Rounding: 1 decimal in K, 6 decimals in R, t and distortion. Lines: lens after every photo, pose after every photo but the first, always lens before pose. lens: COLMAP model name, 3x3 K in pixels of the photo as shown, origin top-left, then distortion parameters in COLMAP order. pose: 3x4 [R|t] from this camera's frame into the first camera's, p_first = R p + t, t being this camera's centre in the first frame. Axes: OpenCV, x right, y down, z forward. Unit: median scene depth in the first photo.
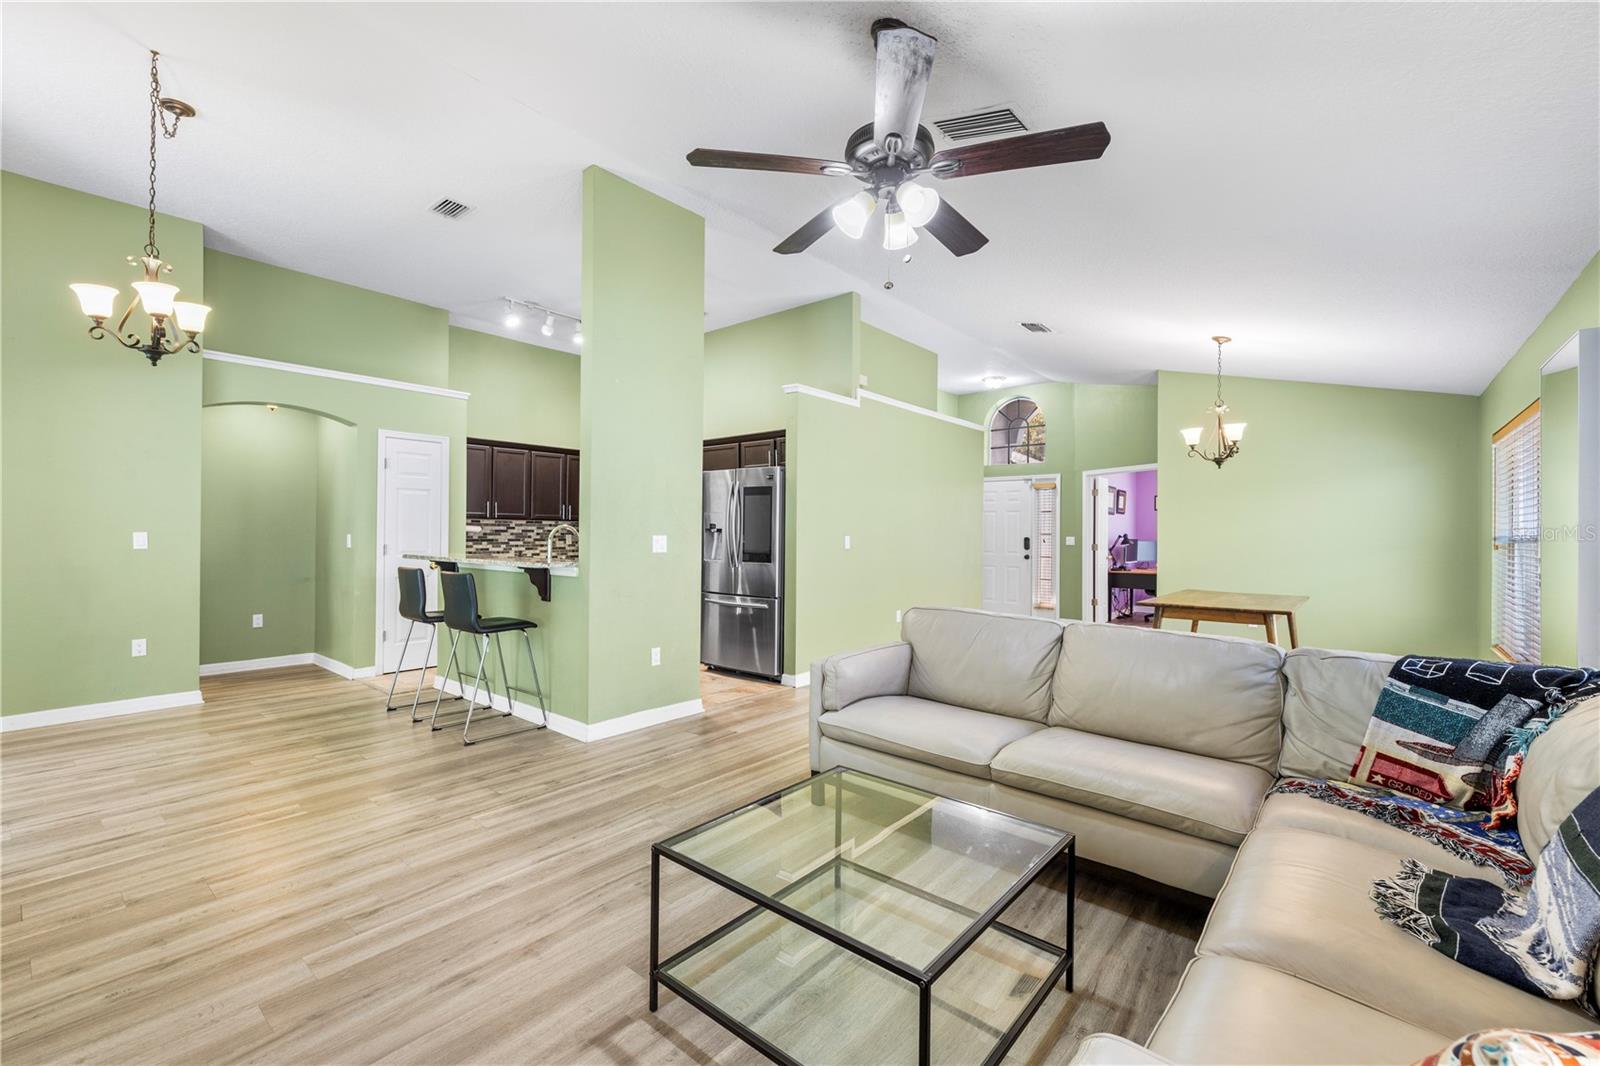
lens RADIAL K [[672.3, 0, 797.0], [0, 672.3, 532.3], [0, 0, 1]] dist [0.000881, 0.000447]
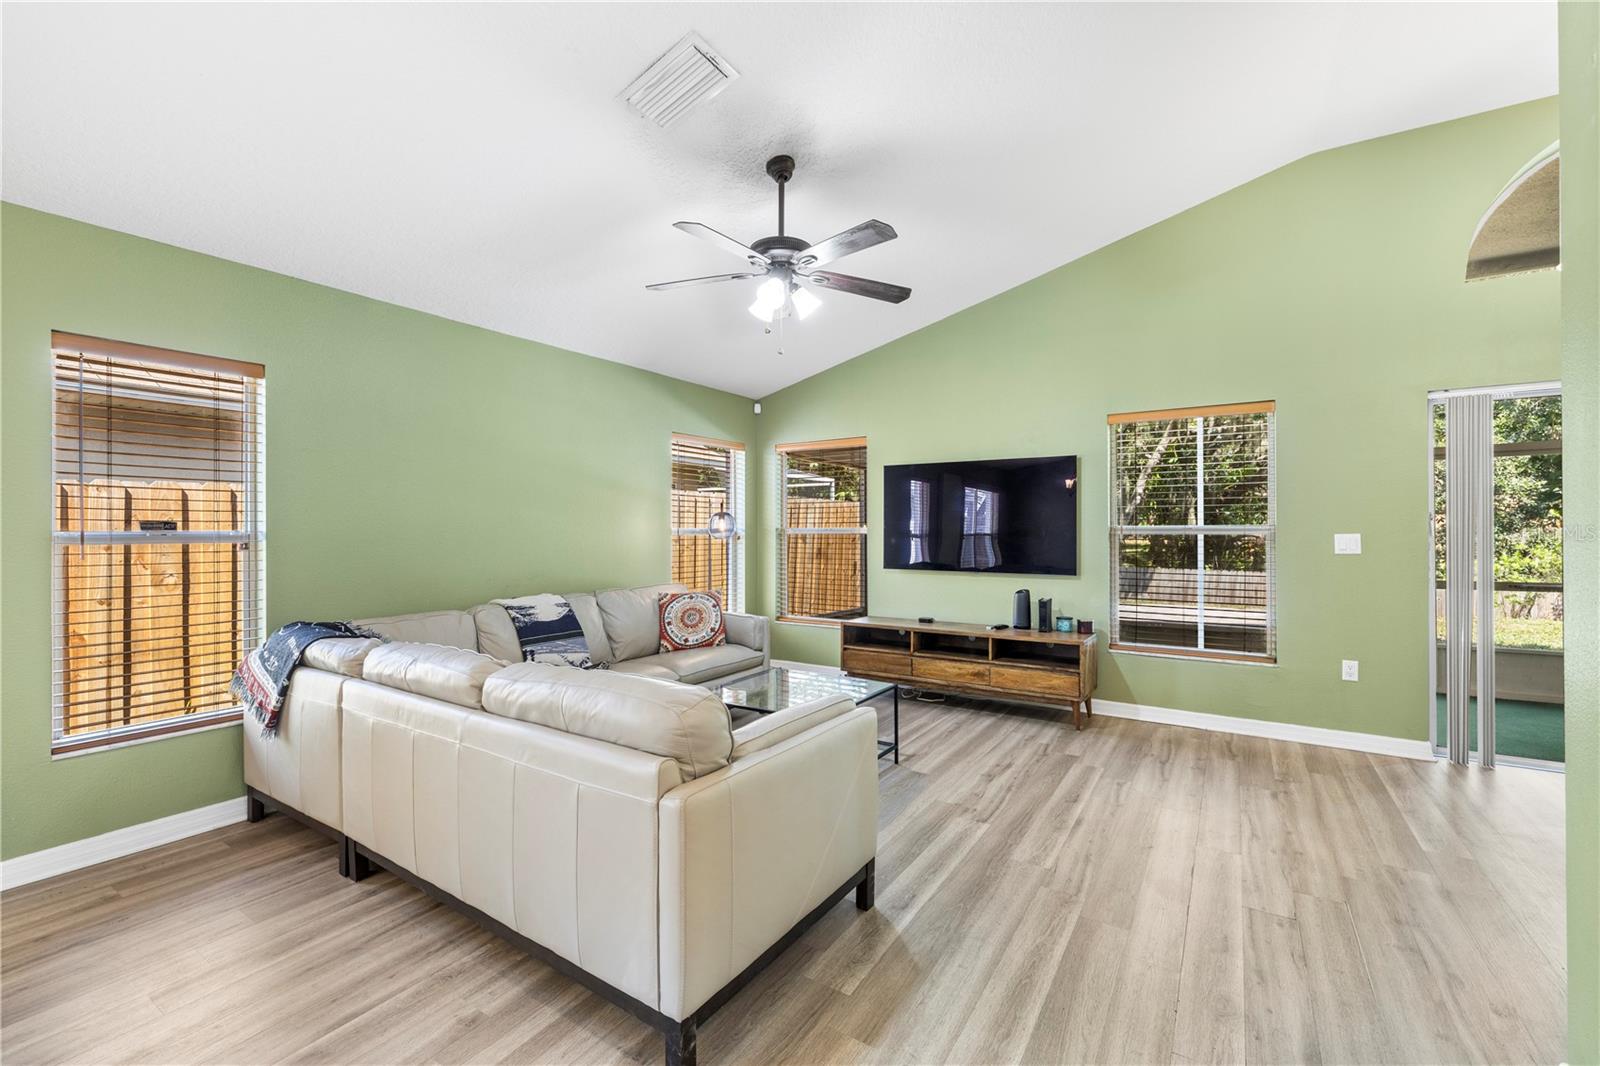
lens RADIAL K [[674.3, 0, 796.9], [0, 674.3, 531.5], [0, 0, 1]] dist [0.001893, 0.000310]
pose [[-0.992728, -0.004261, -0.120307, 0.131484], [-0.004128, 0.999991, -0.001362, 0.000968], [0.120312, -0.000856, -0.992736, 1.160643]]
